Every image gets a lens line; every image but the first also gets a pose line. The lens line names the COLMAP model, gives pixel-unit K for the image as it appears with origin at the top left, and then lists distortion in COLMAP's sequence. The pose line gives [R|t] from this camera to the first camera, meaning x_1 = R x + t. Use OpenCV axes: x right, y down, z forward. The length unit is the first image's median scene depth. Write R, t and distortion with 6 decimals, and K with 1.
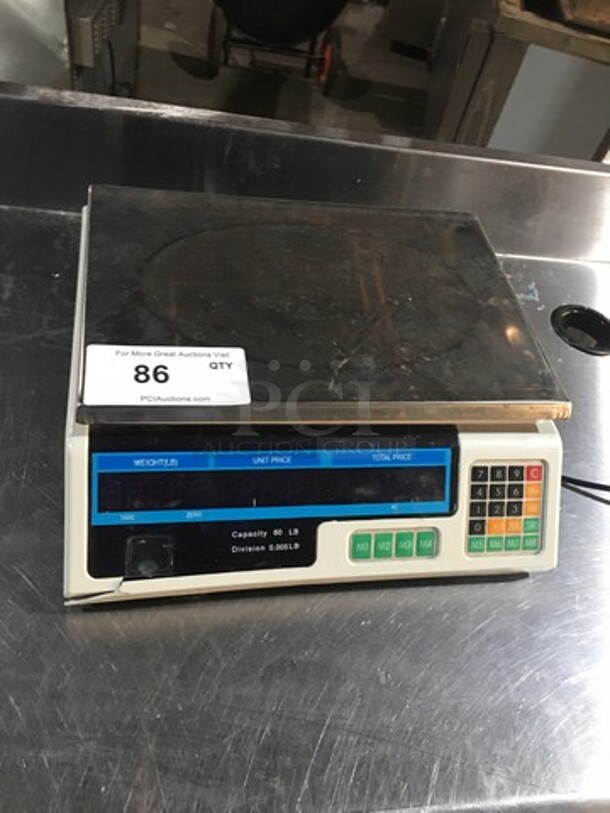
lens RADIAL K [[682.6, 0, 305.0], [0, 682.6, 406.5], [0, 0, 1]] dist [0.039919, 0.003827]
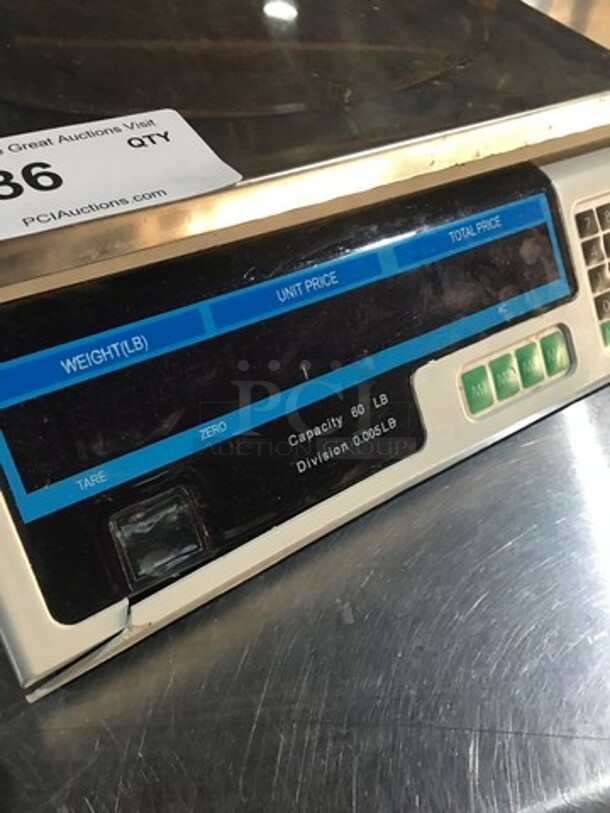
lens RADIAL K [[682.6, 0, 305.0], [0, 682.6, 406.5], [0, 0, 1]] dist [0.039919, 0.003827]
pose [[0.906793, -0.358558, 0.221727, -0.189224], [0.343349, 0.933311, 0.105083, 0.102117], [-0.244619, -0.019158, 0.969430, 0.447847]]
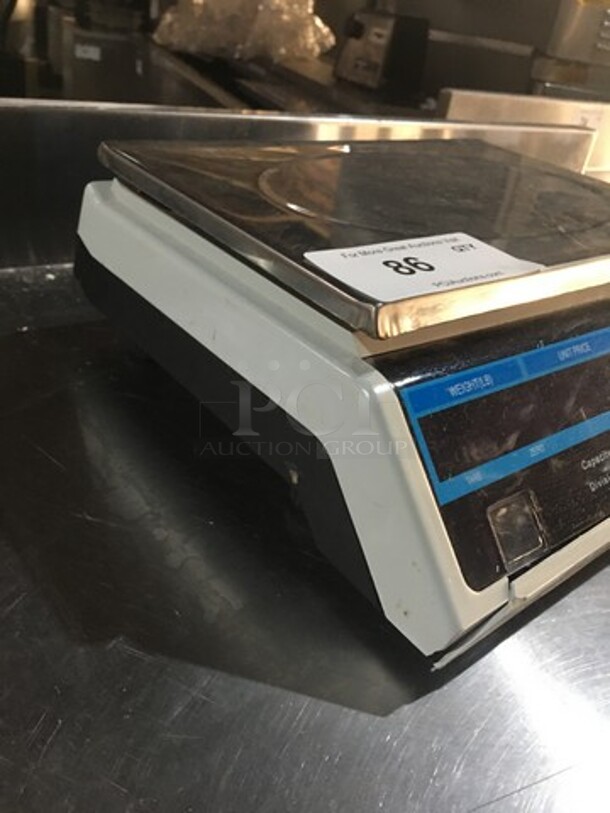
lens RADIAL K [[682.6, 0, 305.0], [0, 682.6, 406.5], [0, 0, 1]] dist [0.039919, 0.003827]
pose [[0.878660, -0.305215, 0.367150, -0.534839], [0.379144, 0.913421, -0.148027, 0.121875], [-0.290183, 0.269268, 0.918308, 0.414151]]
